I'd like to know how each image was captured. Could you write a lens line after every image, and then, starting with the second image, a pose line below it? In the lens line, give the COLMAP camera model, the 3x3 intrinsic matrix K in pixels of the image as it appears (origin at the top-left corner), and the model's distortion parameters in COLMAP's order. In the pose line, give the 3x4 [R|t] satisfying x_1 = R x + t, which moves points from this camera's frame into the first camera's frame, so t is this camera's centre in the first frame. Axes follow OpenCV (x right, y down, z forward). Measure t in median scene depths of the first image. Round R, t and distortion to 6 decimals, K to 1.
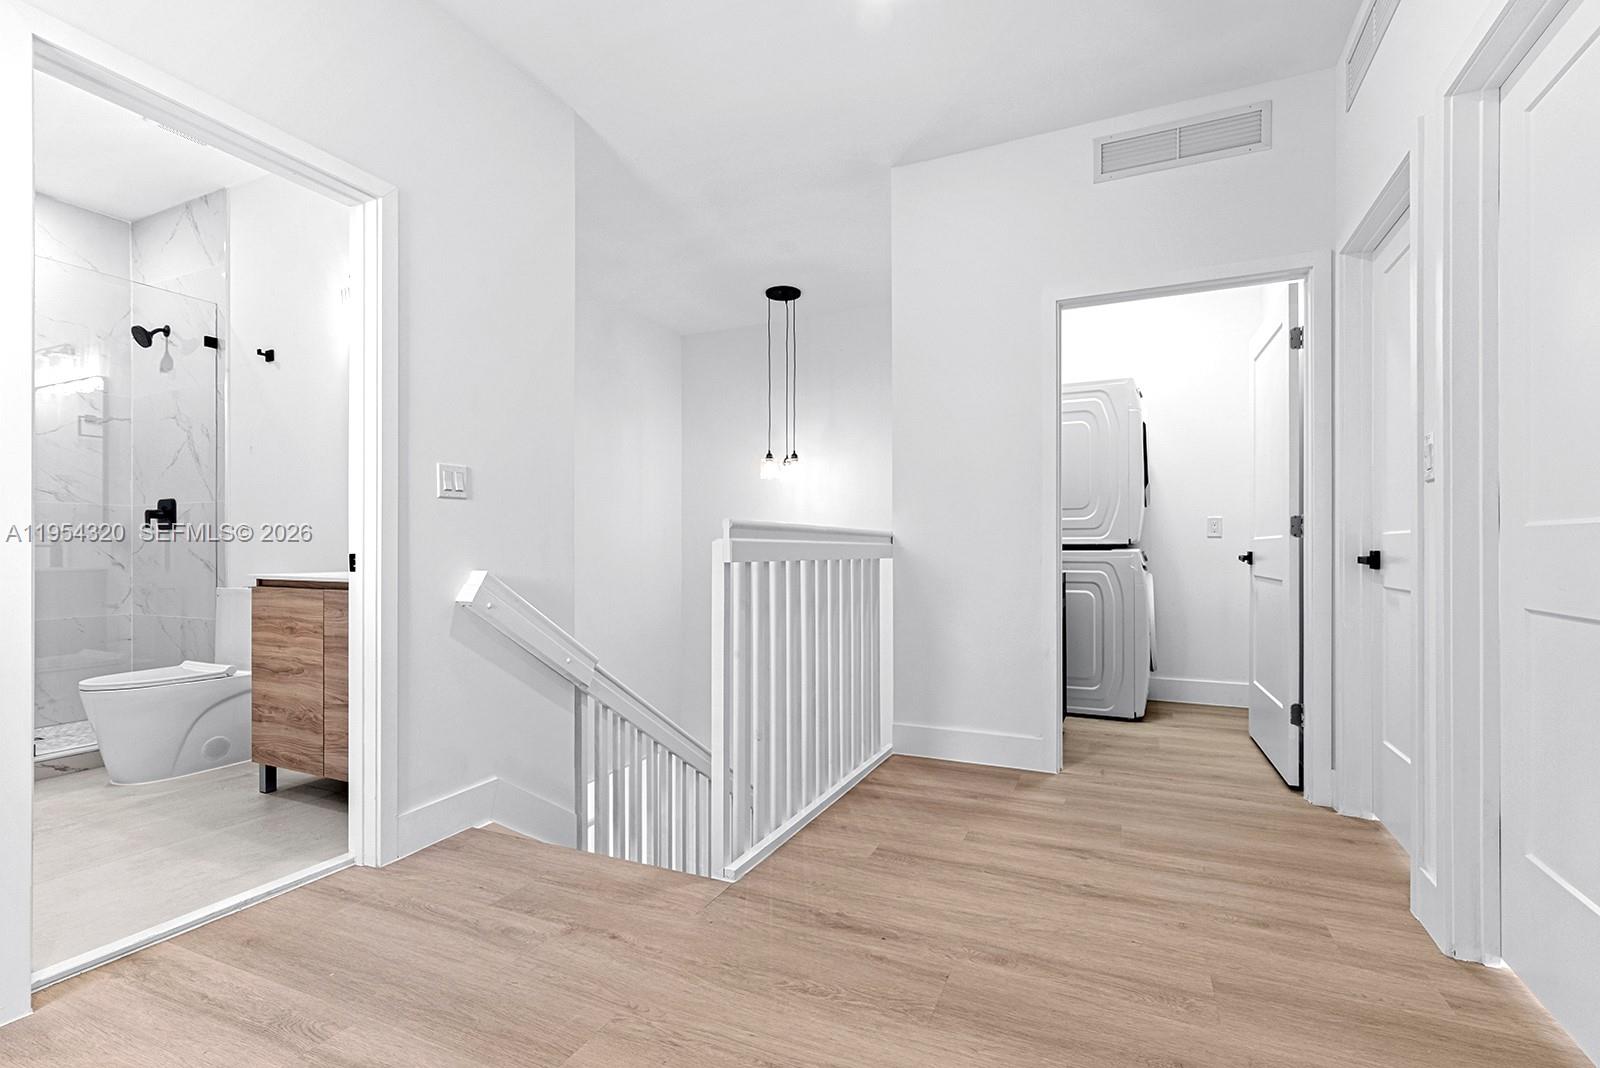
lens RADIAL K [[731.4, 0, 799.4], [0, 731.4, 548.1], [0, 0, 1]] dist [0.001741, 0.000530]
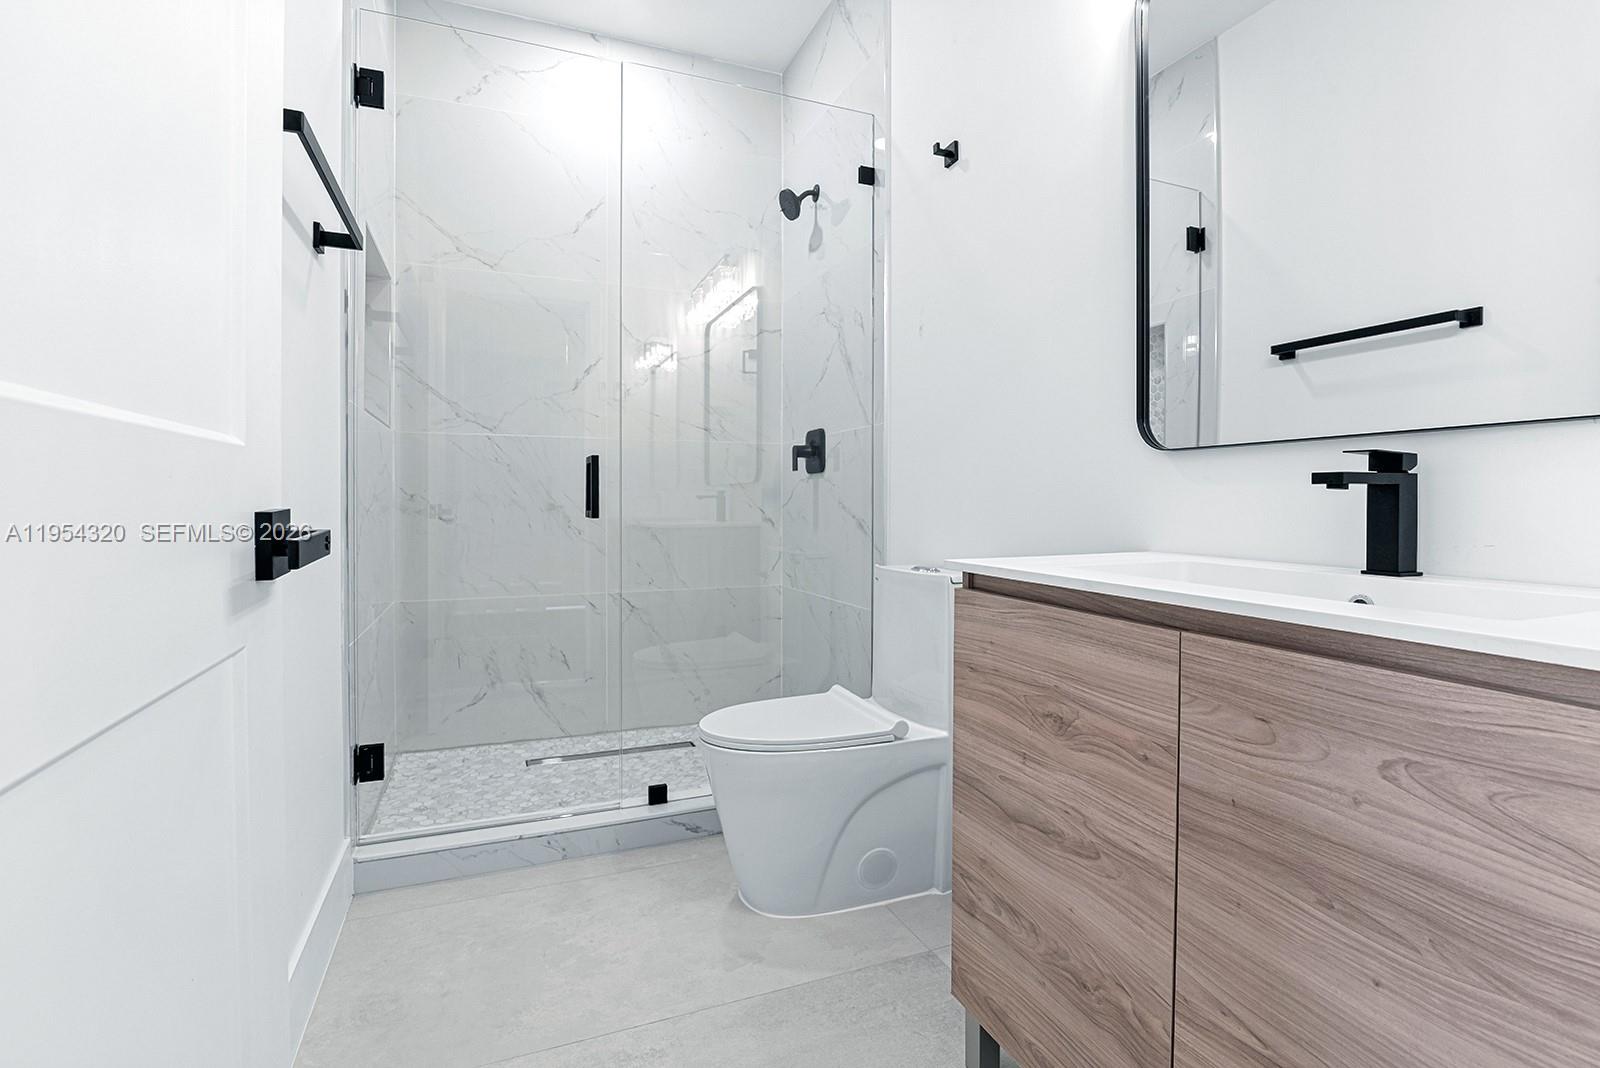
lens RADIAL K [[743.2, 0, 796.8], [0, 743.2, 506.3], [0, 0, 1]] dist [0.000732, 0.000115]
pose [[0.731401, 0.006086, -0.681921, -0.521096], [-0.001651, 0.999973, 0.007153, 0.002353], [0.681946, -0.004105, 0.731391, 0.623043]]
